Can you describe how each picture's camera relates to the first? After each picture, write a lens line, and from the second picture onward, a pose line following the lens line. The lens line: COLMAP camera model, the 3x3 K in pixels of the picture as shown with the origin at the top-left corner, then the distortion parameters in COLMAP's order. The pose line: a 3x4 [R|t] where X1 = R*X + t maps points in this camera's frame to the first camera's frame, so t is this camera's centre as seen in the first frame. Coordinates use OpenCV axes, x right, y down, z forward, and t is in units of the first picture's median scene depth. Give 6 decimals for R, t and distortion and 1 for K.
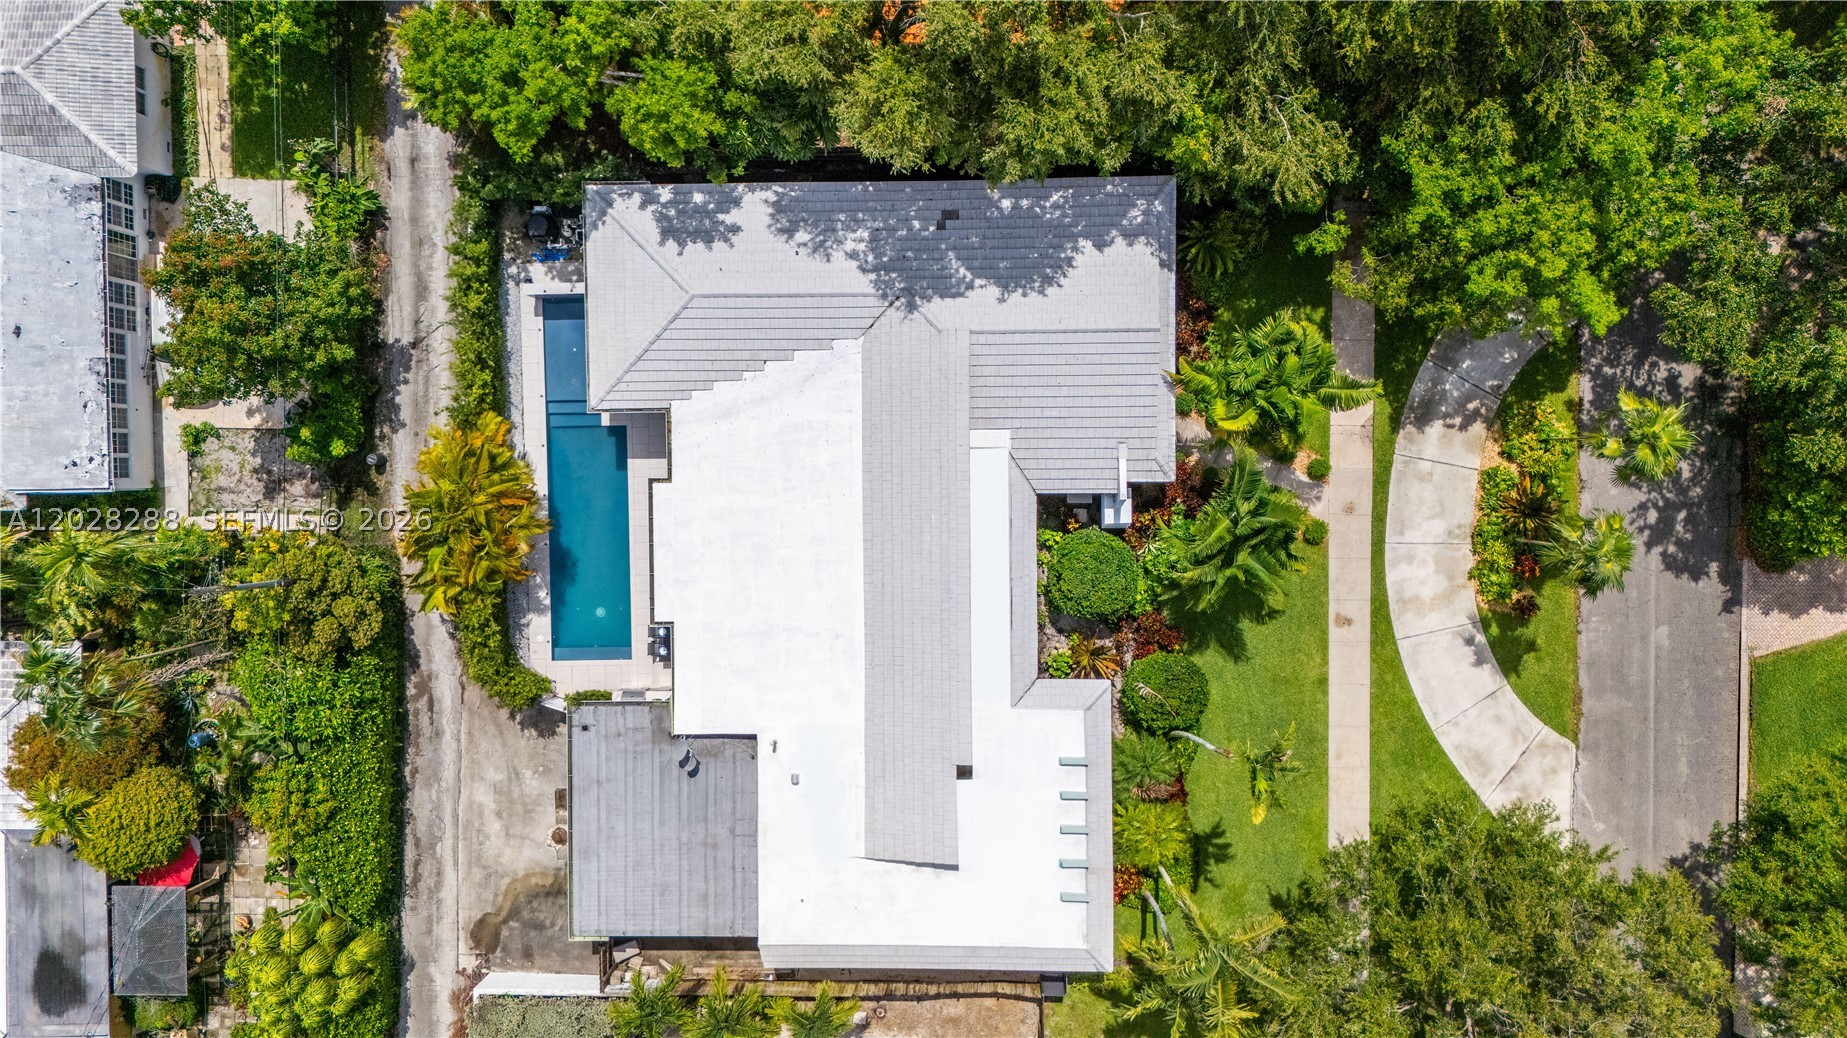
lens RADIAL K [[1347.0, 0, 872.8], [0, 1347.0, 523.1], [0, 0, 1]] dist [0.039552, -0.000172]
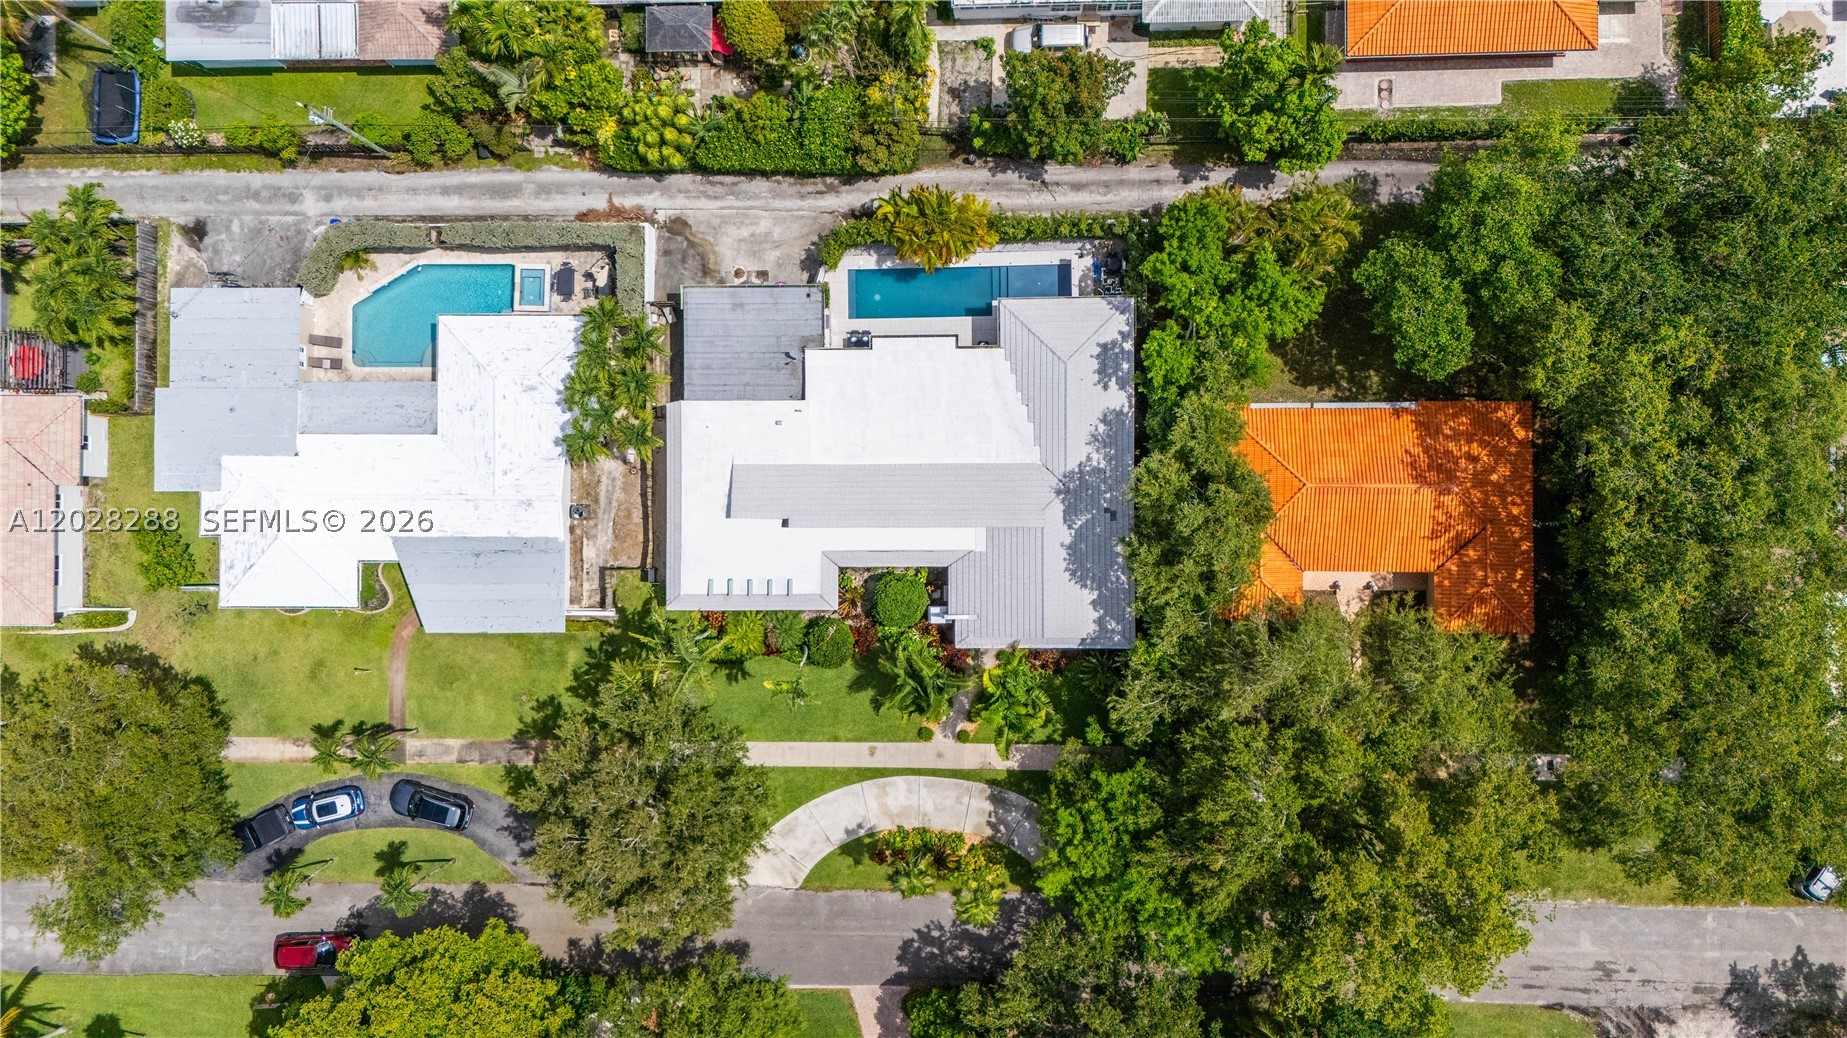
lens RADIAL K [[1387.9, 0, 923.9], [0, 1387.9, 472.9], [0, 0, 1]] dist [0.039578, -0.002107]
pose [[-0.001438, 0.999268, 0.038223, -0.058608], [-0.999785, -0.002228, 0.020638, -0.025494], [0.020708, -0.038185, 0.999056, -0.696130]]
